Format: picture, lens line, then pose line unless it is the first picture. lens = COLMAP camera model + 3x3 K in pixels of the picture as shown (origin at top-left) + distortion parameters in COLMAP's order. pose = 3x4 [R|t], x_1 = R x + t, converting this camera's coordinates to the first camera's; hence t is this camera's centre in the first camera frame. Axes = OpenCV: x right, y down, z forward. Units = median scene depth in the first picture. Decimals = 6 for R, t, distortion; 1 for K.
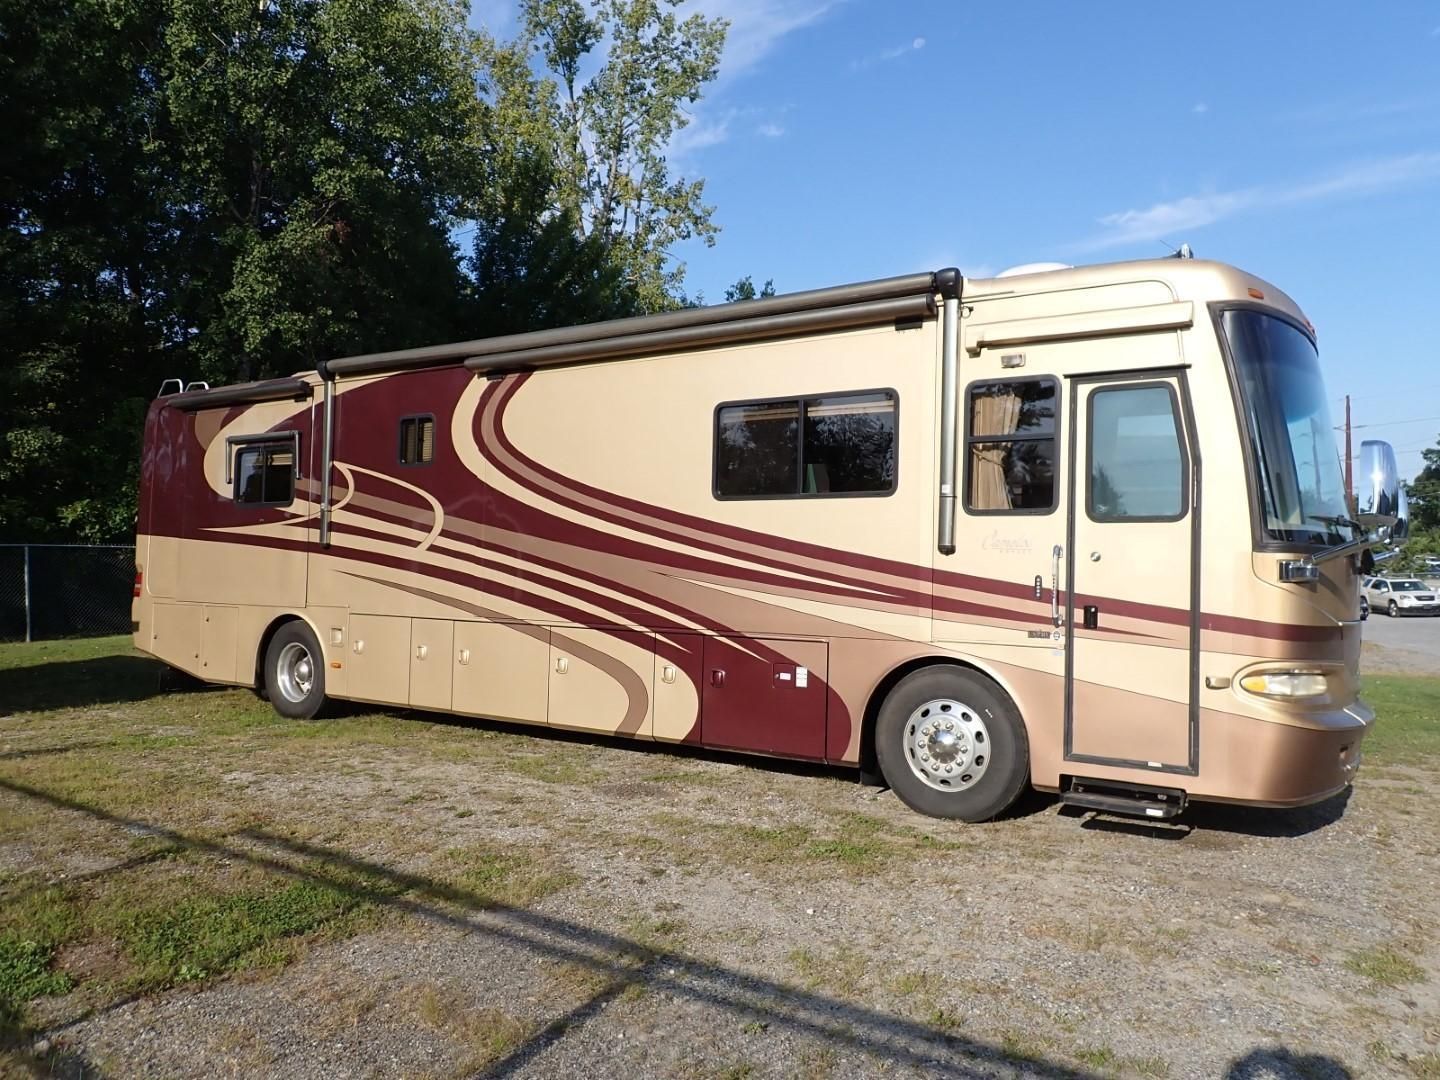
lens RADIAL K [[1069.3, 0, 715.9], [0, 1069.3, 545.7], [0, 0, 1]] dist [0.005019, -0.004522]
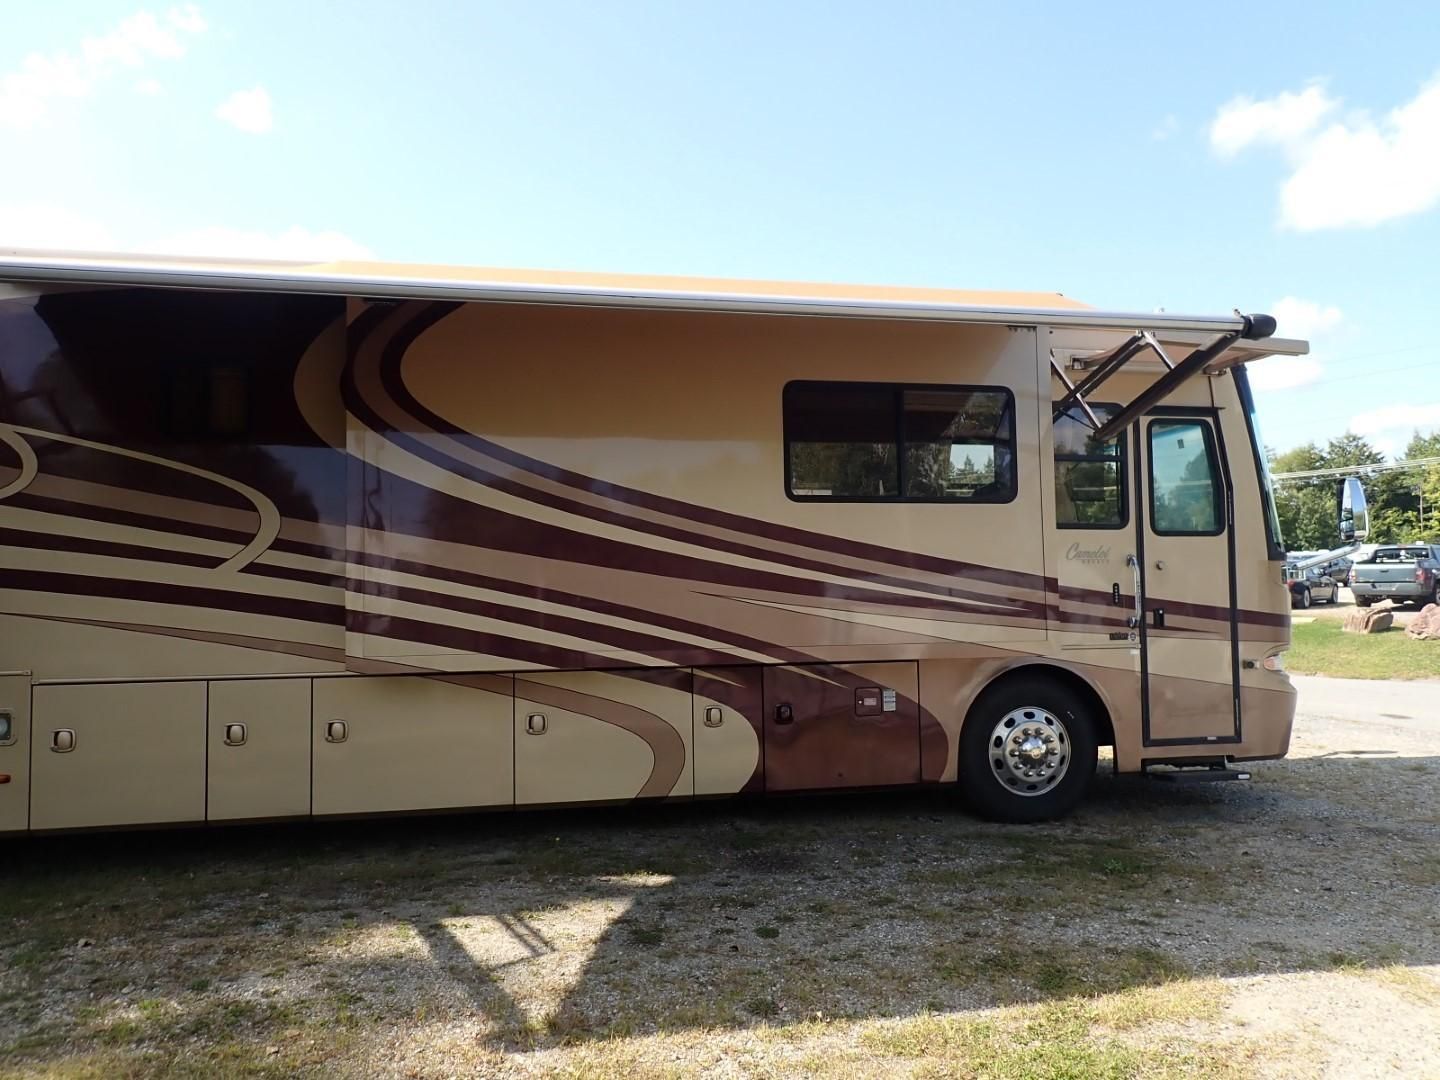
lens RADIAL K [[1069.3, 0, 715.9], [0, 1069.3, 545.7], [0, 0, 1]] dist [0.005019, -0.004522]
pose [[0.700077, 0.005506, 0.714046, -0.594254], [0.010485, 0.999783, -0.017990, 0.003426], [-0.713990, 0.020081, 0.699868, 0.396934]]
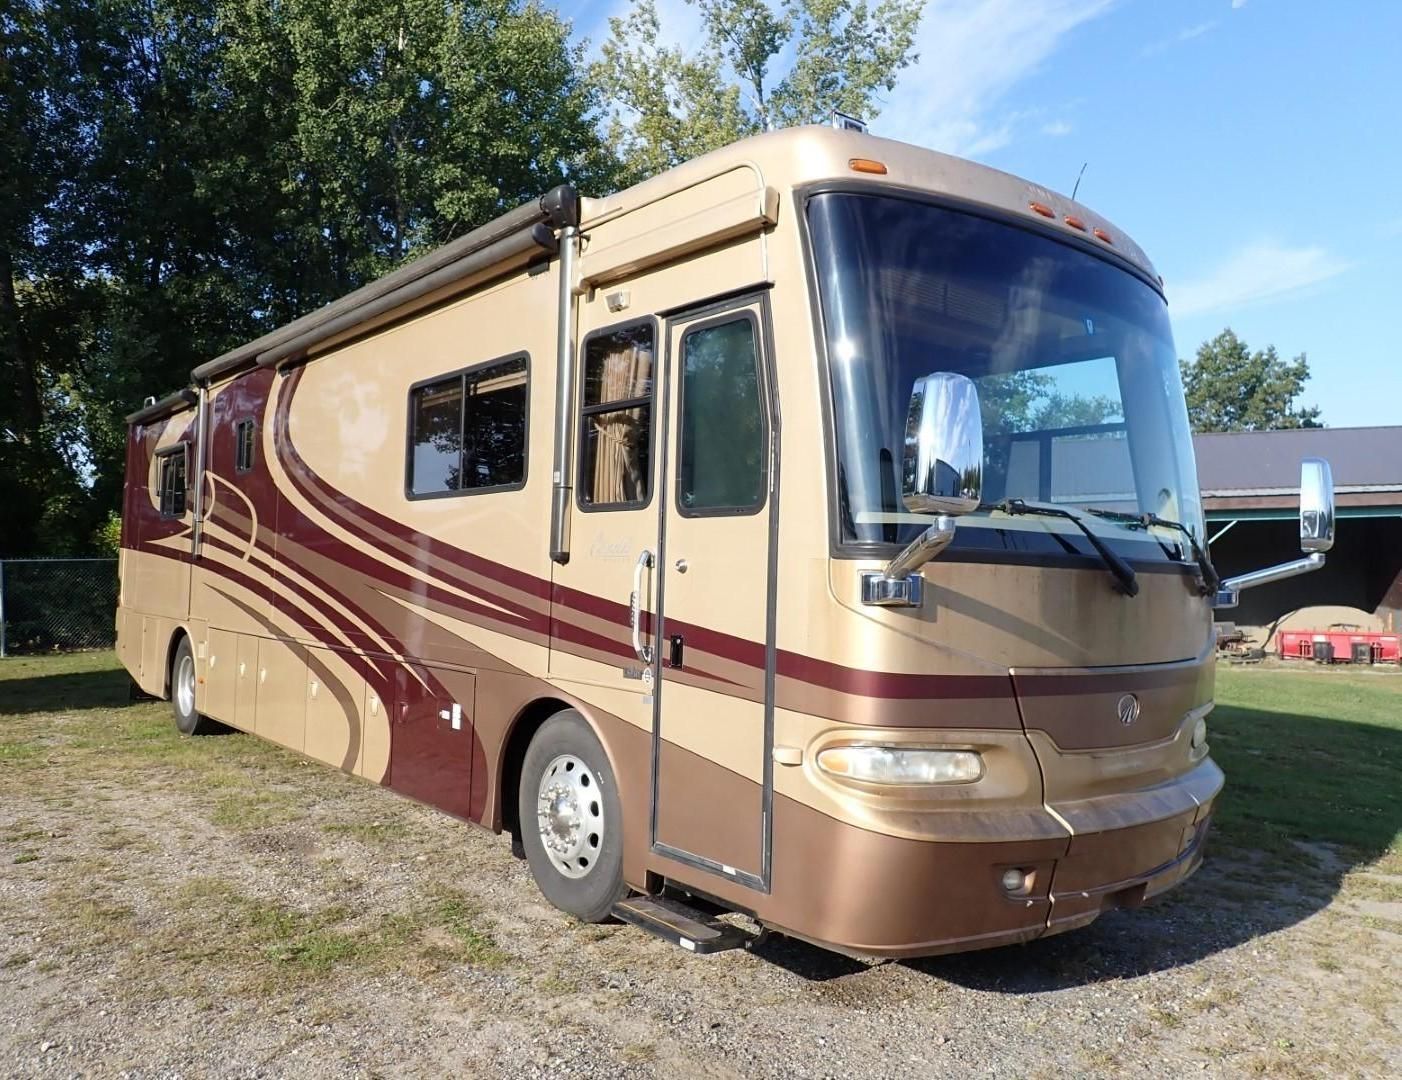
lens RADIAL K [[1071.2, 0, 685.9], [0, 1071.2, 546.3], [0, 0, 1]] dist [0.001214, -0.006233]
pose [[0.956066, -0.005452, -0.293100, 0.418049], [0.001618, 0.999910, -0.013321, 0.004826], [0.293146, 0.012261, 0.955989, 0.240820]]
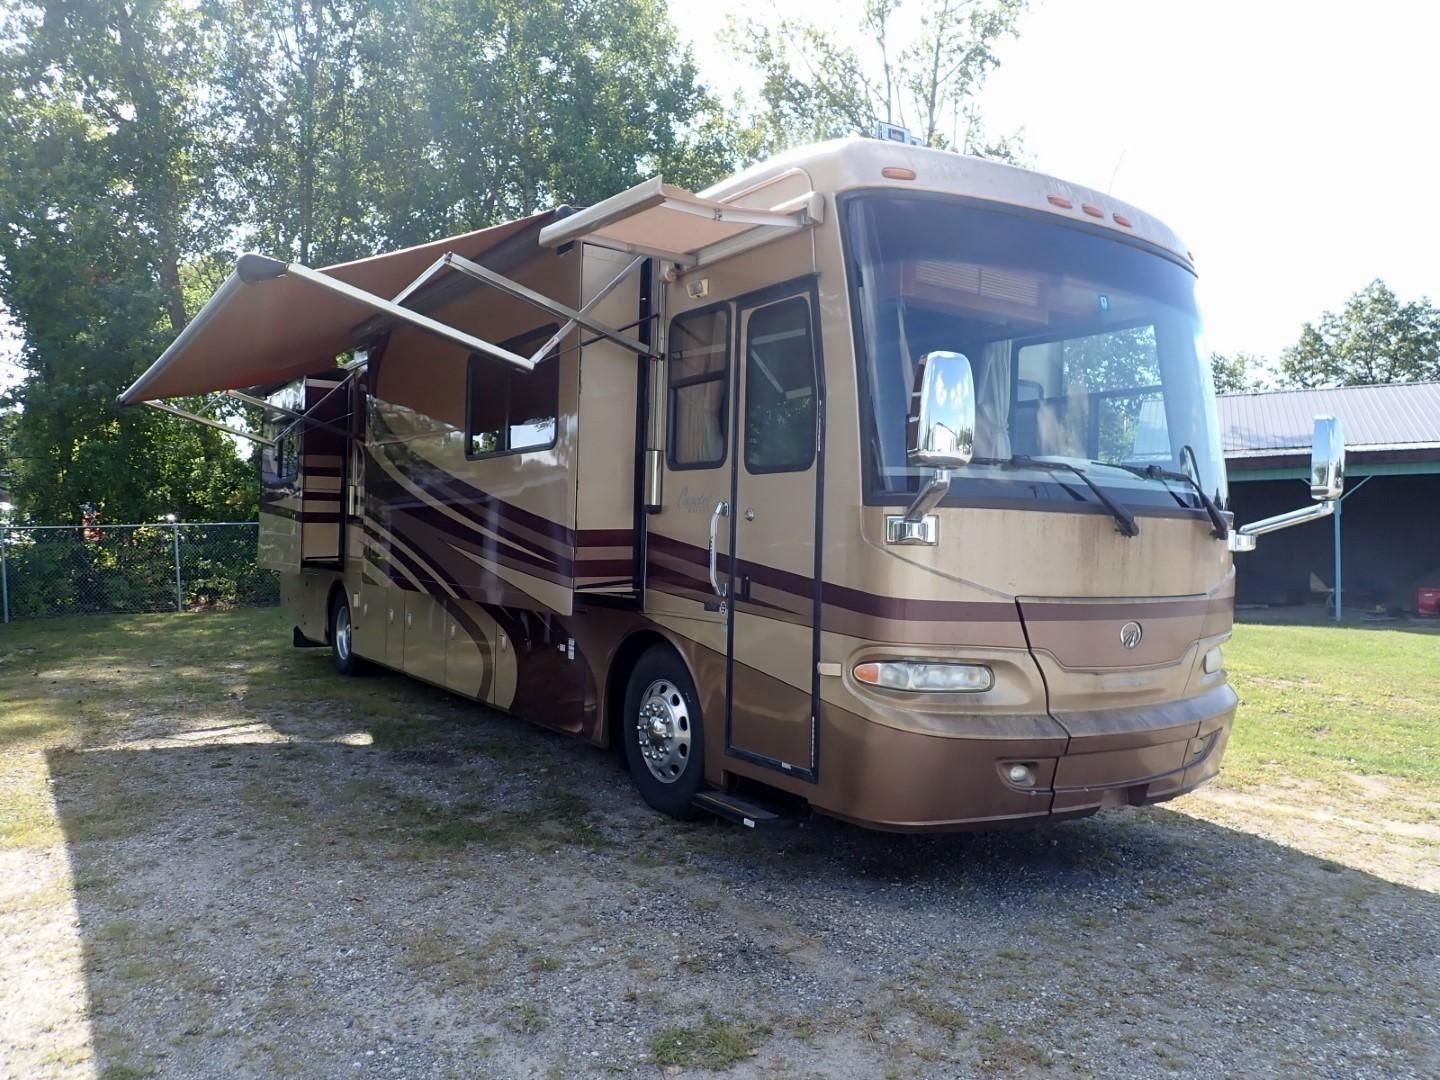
lens RADIAL K [[1074.0, 0, 719.3], [0, 1074.0, 545.9], [0, 0, 1]] dist [0.004486, -0.005762]
pose [[0.924682, -0.000012, -0.380739, 0.483355], [0.008261, 0.999765, 0.020031, 0.012841], [0.380650, -0.021668, 0.924465, 0.158670]]
